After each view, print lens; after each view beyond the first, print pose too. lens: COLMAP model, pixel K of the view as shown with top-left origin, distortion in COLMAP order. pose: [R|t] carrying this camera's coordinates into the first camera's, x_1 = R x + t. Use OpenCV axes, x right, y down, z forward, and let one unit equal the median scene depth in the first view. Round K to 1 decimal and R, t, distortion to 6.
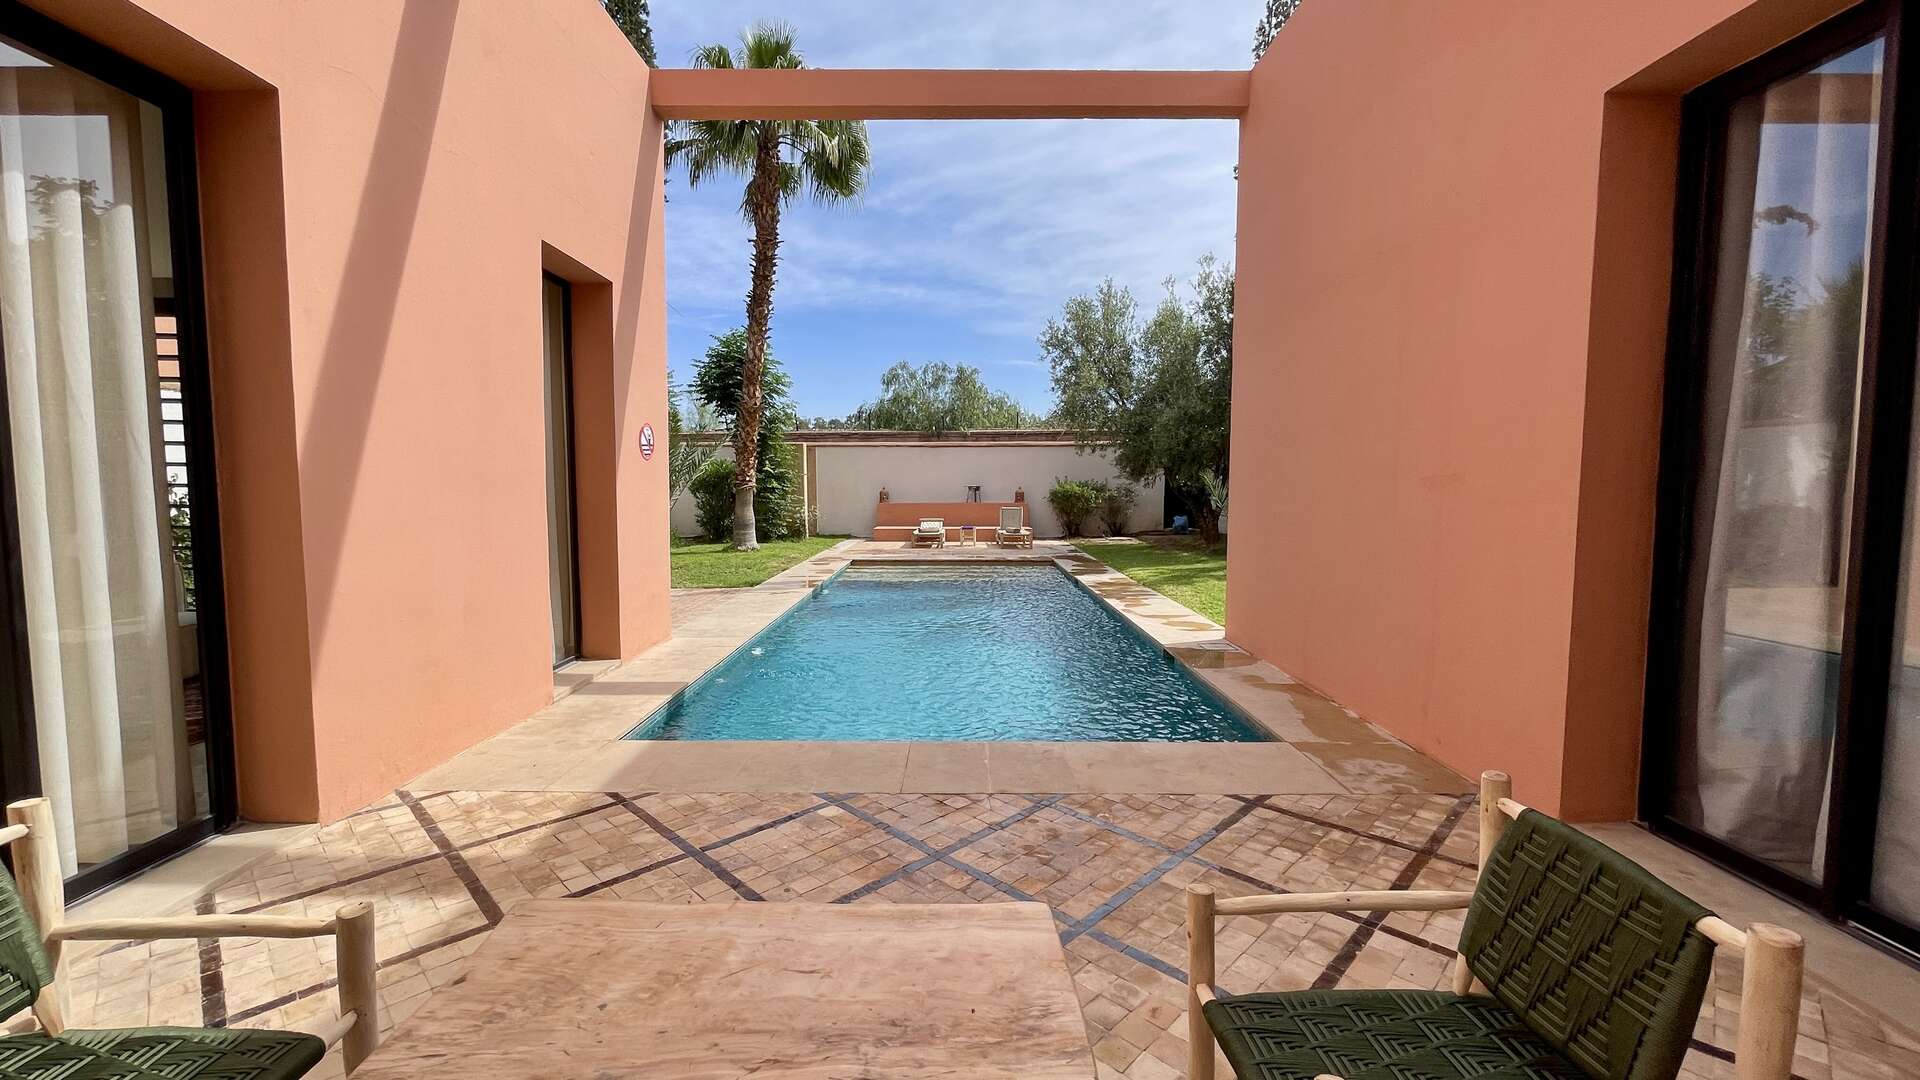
lens RADIAL K [[783.7, 0, 954.7], [0, 783.7, 536.8], [0, 0, 1]] dist [0.003437, 0.000176]
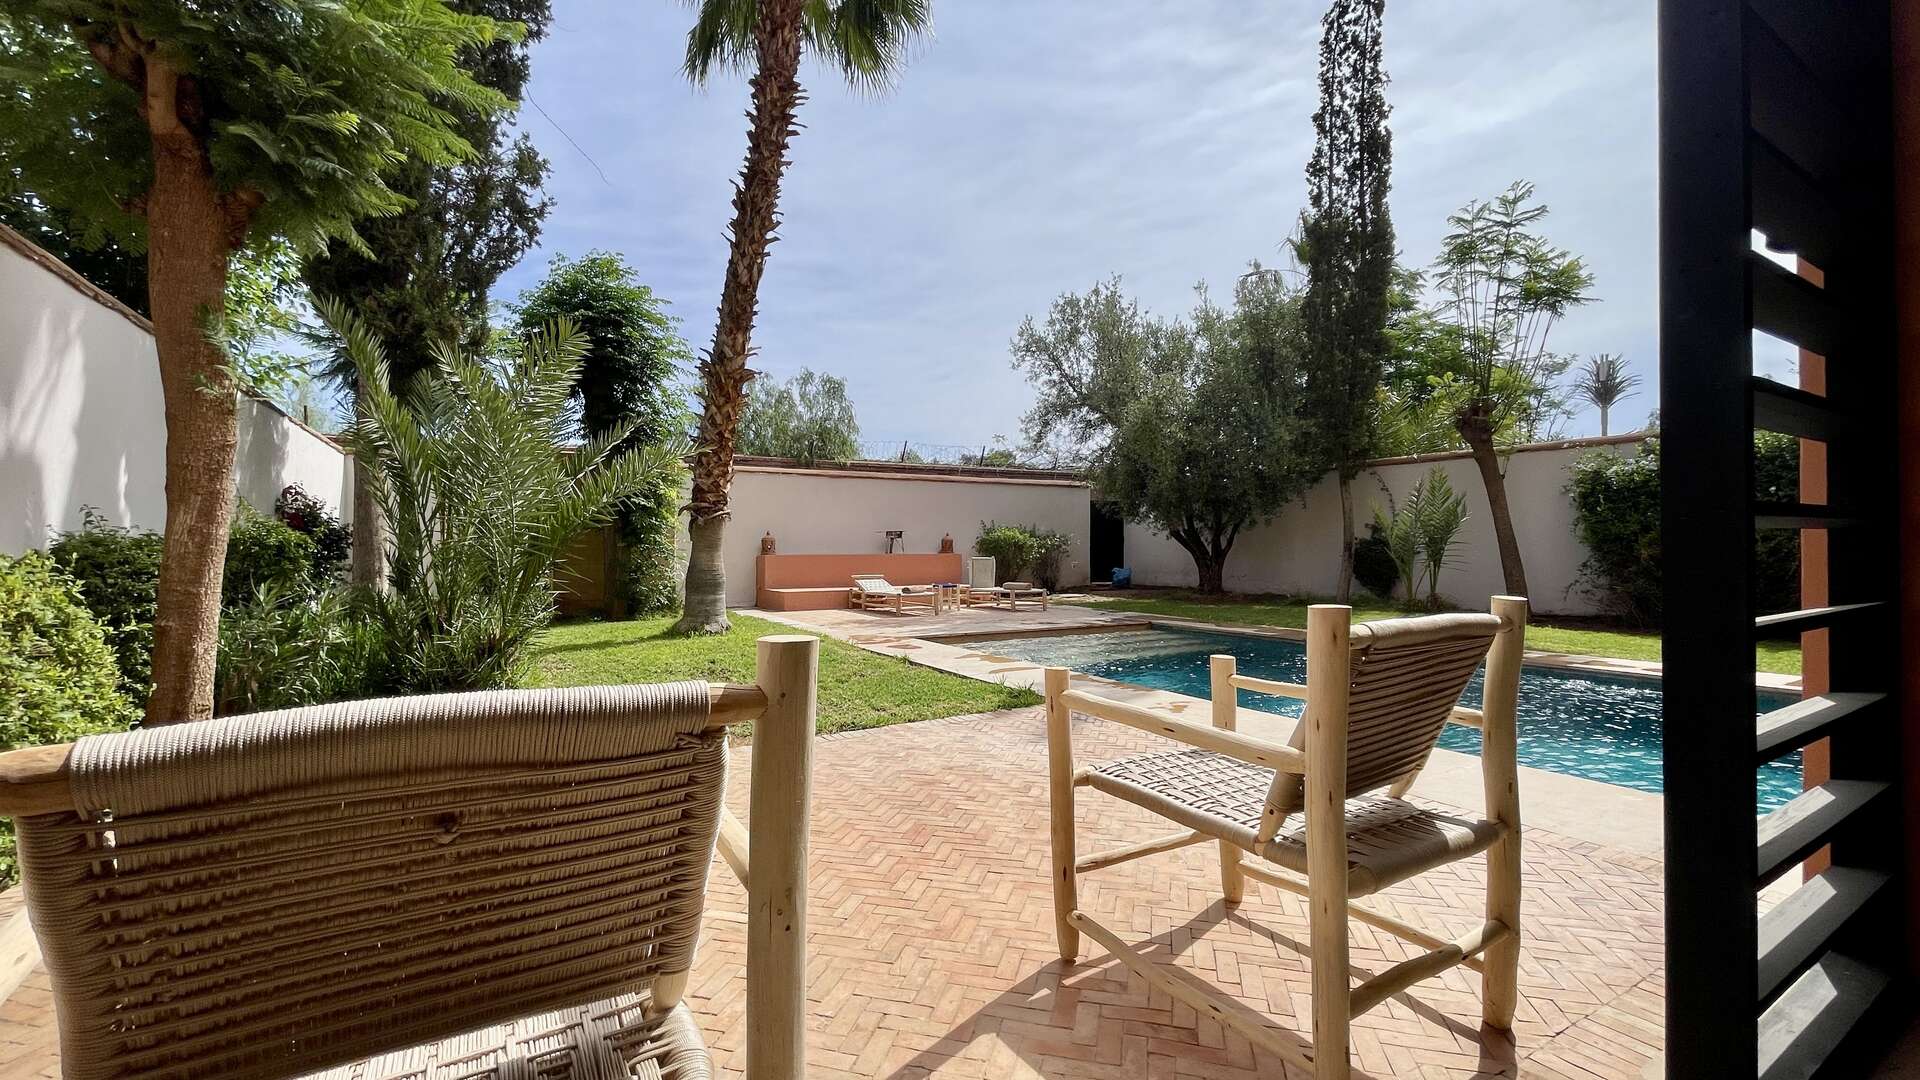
lens RADIAL K [[783.7, 0, 958.7], [0, 783.7, 536.4], [0, 0, 1]] dist [0.003437, 0.000176]
pose [[0.855631, 0.006940, 0.517539, -0.304903], [0.035011, 0.996844, -0.071249, -0.005190], [-0.516400, 0.079083, 0.852688, 0.339215]]
